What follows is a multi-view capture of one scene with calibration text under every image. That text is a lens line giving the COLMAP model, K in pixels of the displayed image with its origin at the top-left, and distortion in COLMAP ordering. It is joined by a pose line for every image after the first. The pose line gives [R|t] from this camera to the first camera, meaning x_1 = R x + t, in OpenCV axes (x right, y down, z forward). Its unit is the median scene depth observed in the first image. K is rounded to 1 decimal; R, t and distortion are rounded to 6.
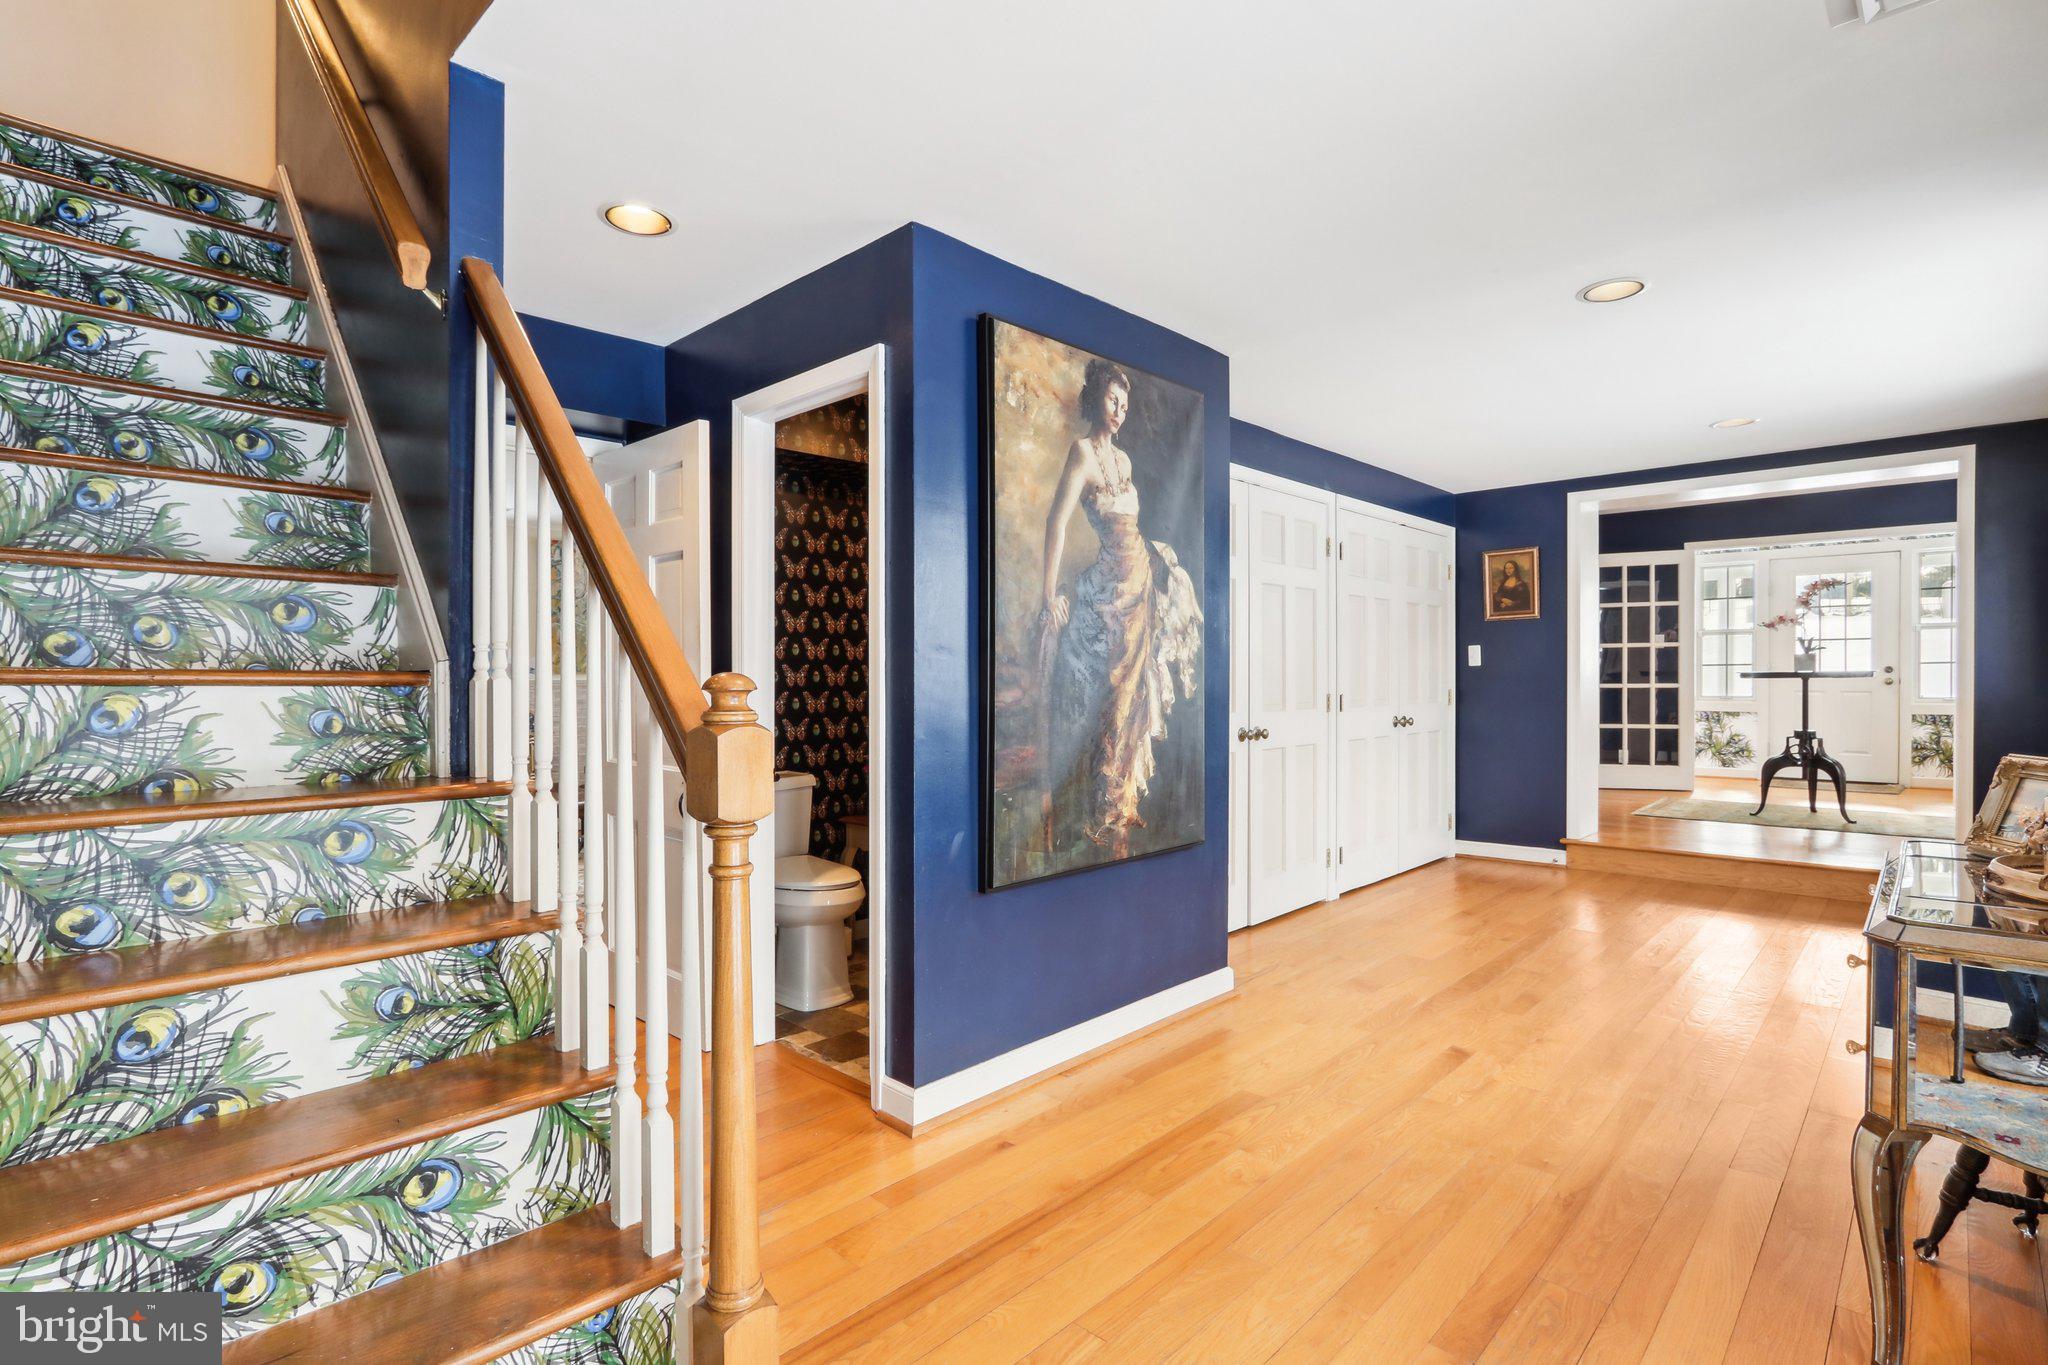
lens RADIAL K [[994.2, 0, 1001.5], [0, 994.2, 677.4], [0, 0, 1]] dist [-0.002094, 0.000133]
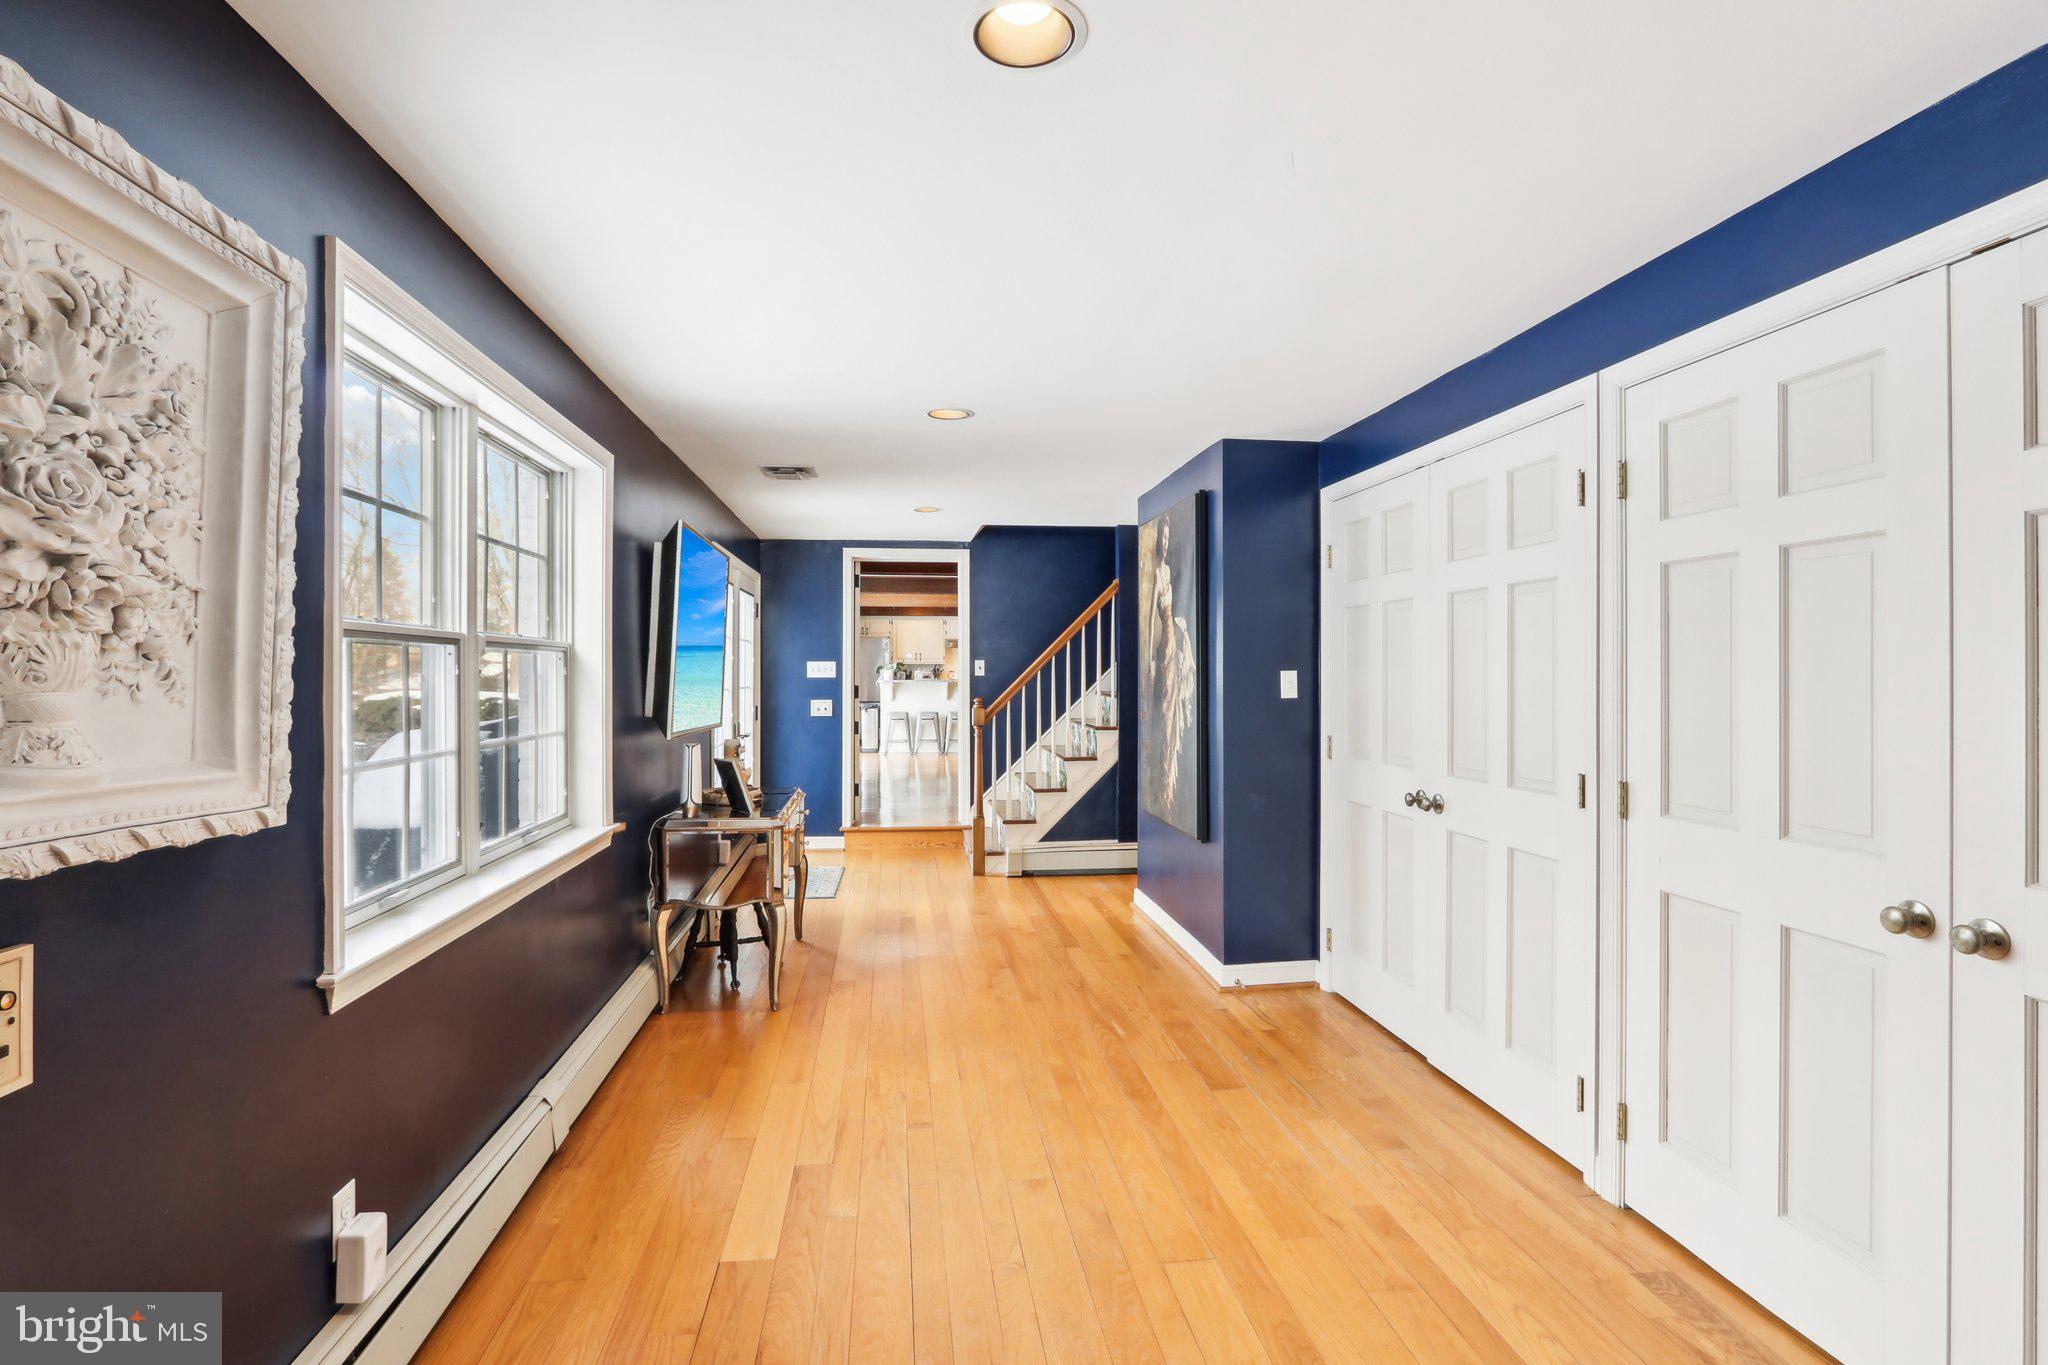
lens RADIAL K [[994.2, 0, 1001.5], [0, 994.2, 677.4], [0, 0, 1]] dist [-0.002094, 0.000133]
pose [[-0.629295, -0.002991, -0.777160, 1.423546], [-0.006263, 0.999980, 0.001223, -0.048389], [0.777141, 0.005637, -0.629301, 1.690658]]
